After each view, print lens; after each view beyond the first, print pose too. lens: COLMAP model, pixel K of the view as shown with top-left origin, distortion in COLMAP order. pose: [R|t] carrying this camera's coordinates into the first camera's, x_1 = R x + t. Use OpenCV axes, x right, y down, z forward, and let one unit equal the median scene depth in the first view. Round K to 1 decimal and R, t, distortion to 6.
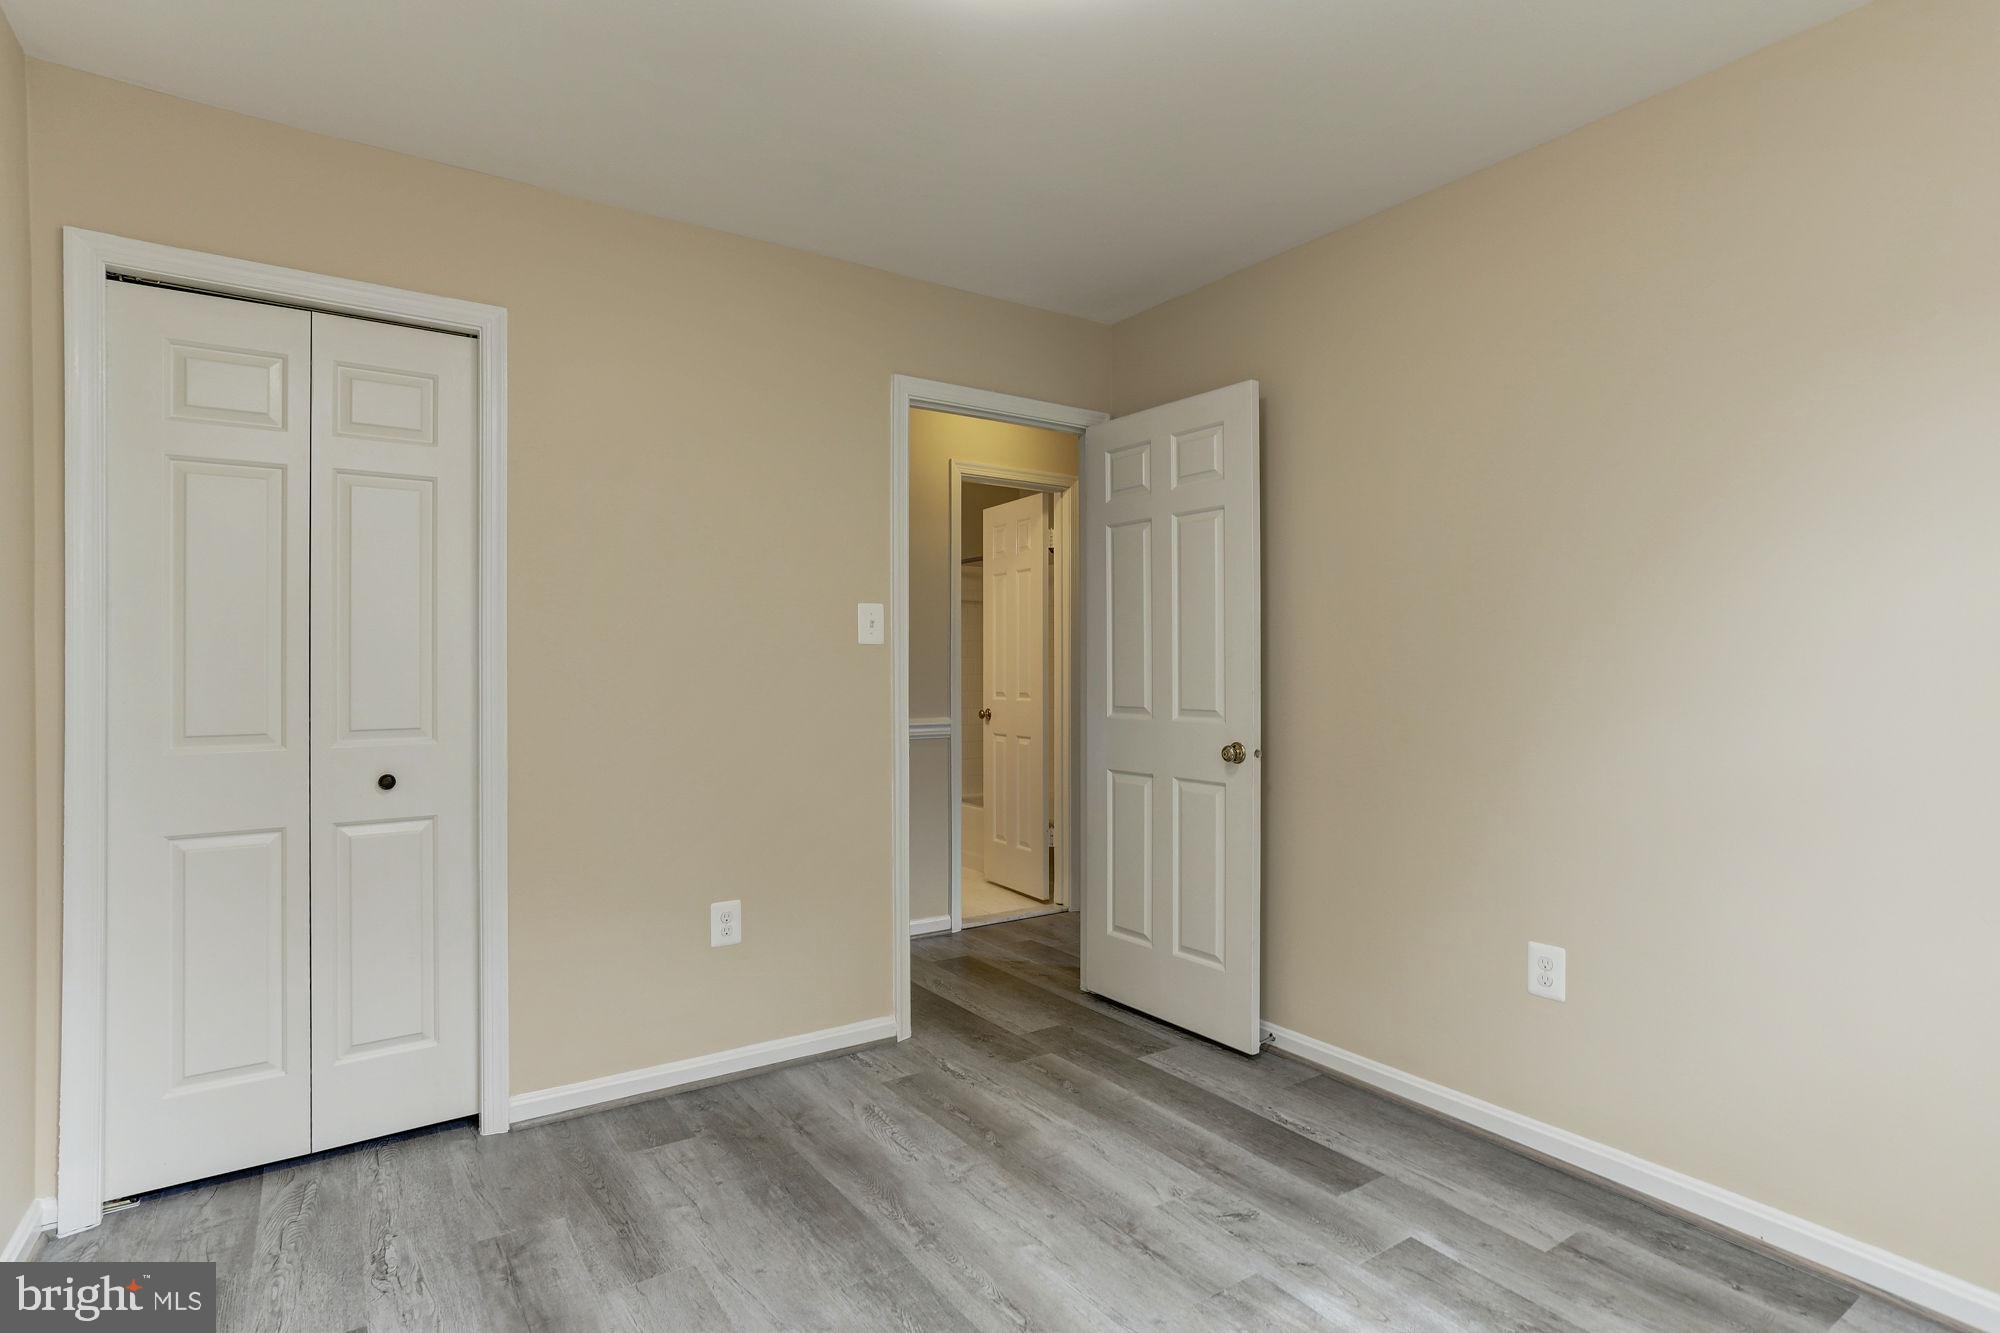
lens RADIAL K [[1002.6, 0, 1011.9], [0, 1002.6, 659.7], [0, 0, 1]] dist [-0.021263, 0.005886]
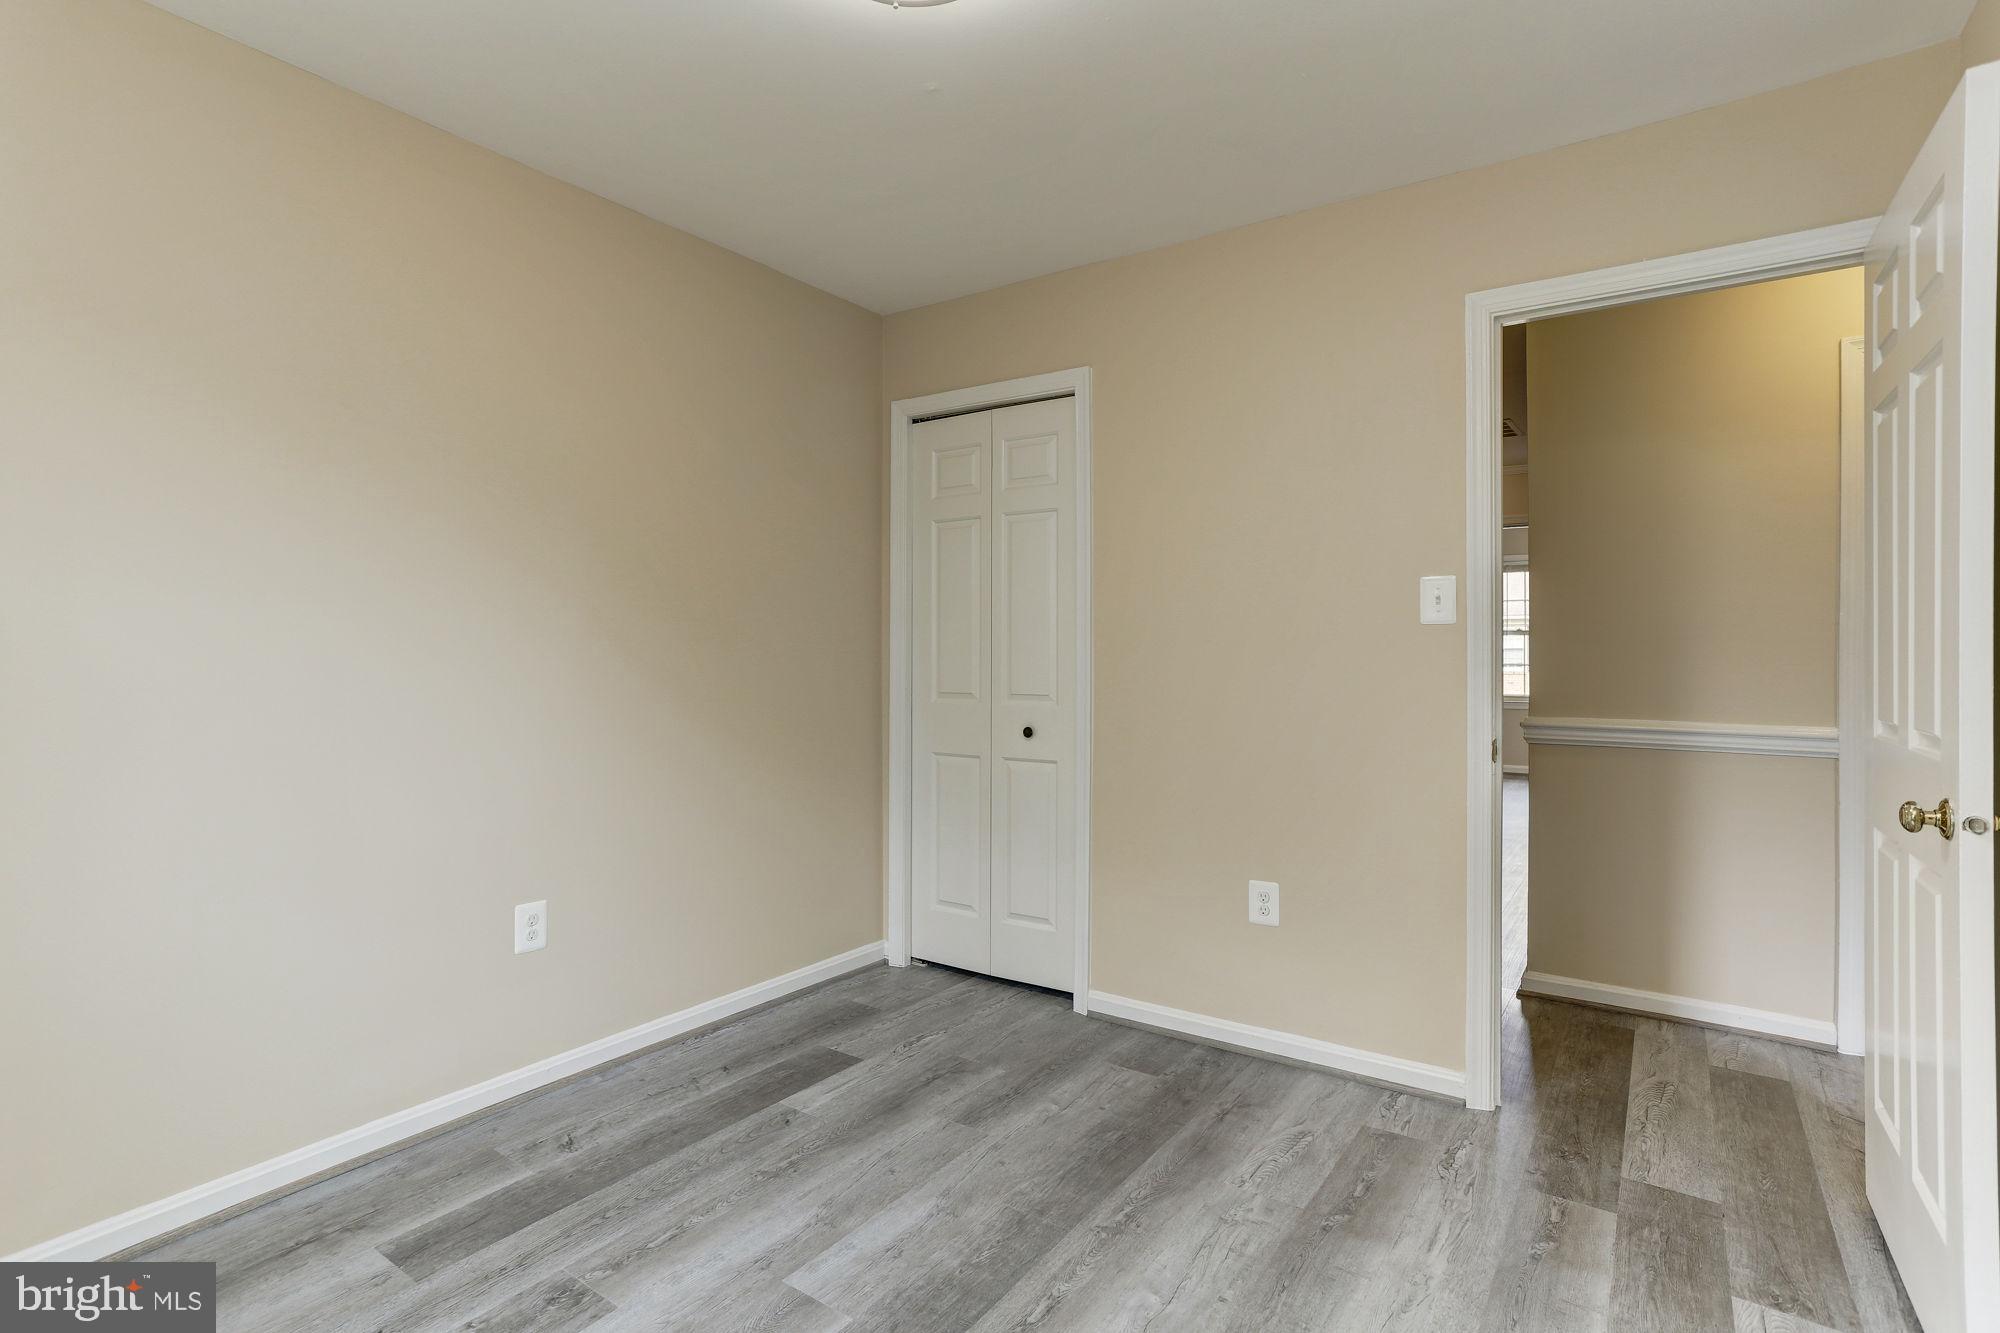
lens RADIAL K [[1002.6, 0, 1008.7], [0, 1002.6, 660.2], [0, 0, 1]] dist [-0.021263, 0.005886]
pose [[0.344132, 0.009679, -0.938871, 0.674312], [0.004848, 0.999915, 0.012085, 0.004028], [0.938909, -0.008711, 0.344056, 0.478929]]
